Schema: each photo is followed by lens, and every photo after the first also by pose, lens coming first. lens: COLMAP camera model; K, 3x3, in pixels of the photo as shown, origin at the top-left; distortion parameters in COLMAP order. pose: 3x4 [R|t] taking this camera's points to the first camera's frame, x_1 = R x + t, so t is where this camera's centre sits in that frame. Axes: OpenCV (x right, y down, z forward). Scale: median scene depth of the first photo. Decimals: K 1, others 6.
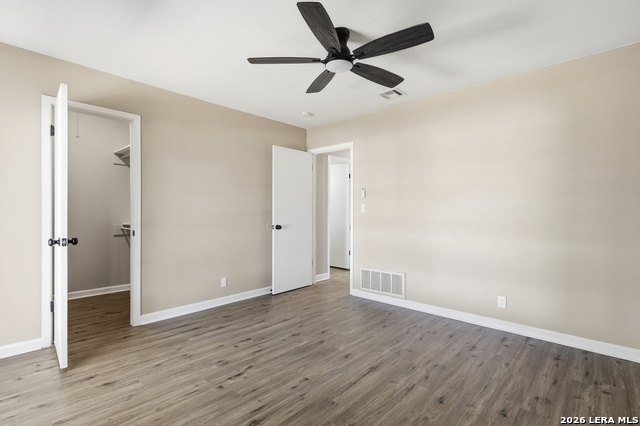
lens RADIAL K [[299.0, 0, 319.7], [0, 299.0, 212.8], [0, 0, 1]] dist [-0.002764, -0.000418]
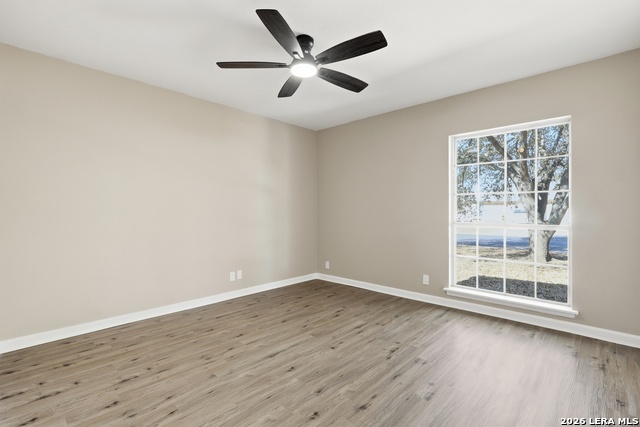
lens RADIAL K [[299.0, 0, 320.4], [0, 299.0, 211.9], [0, 0, 1]] dist [-0.002764, -0.000418]
pose [[-0.999983, -0.003584, 0.004625, 0.001543], [-0.003546, 0.999960, 0.008235, 0.000490], [-0.004655, 0.008218, -0.999955, 2.117509]]
